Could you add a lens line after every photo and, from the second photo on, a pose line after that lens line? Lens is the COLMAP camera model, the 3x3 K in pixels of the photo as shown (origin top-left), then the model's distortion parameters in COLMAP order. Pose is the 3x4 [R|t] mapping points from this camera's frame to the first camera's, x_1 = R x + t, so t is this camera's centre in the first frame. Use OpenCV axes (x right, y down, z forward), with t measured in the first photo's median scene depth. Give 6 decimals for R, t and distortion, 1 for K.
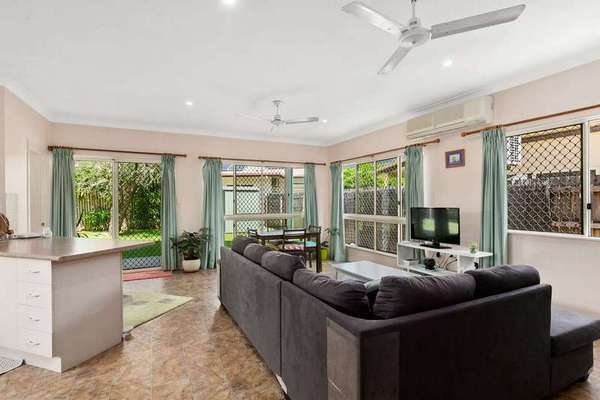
lens RADIAL K [[299.9, 0, 299.1], [0, 299.9, 200.4], [0, 0, 1]] dist [0.002988, 0.000221]
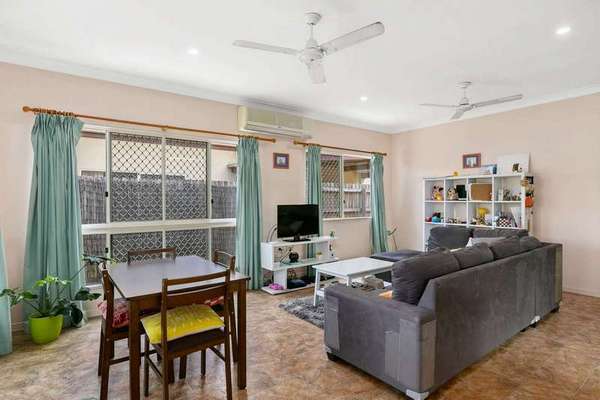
lens RADIAL K [[321.1, 0, 299.1], [0, 321.1, 200.5], [0, 0, 1]] dist [-0.001968, -0.000266]
pose [[-0.185860, 0.008702, 0.982538, -0.658428], [0.007353, 0.999945, -0.007465, 0.017636], [-0.982549, 0.005837, -0.185914, 1.154563]]
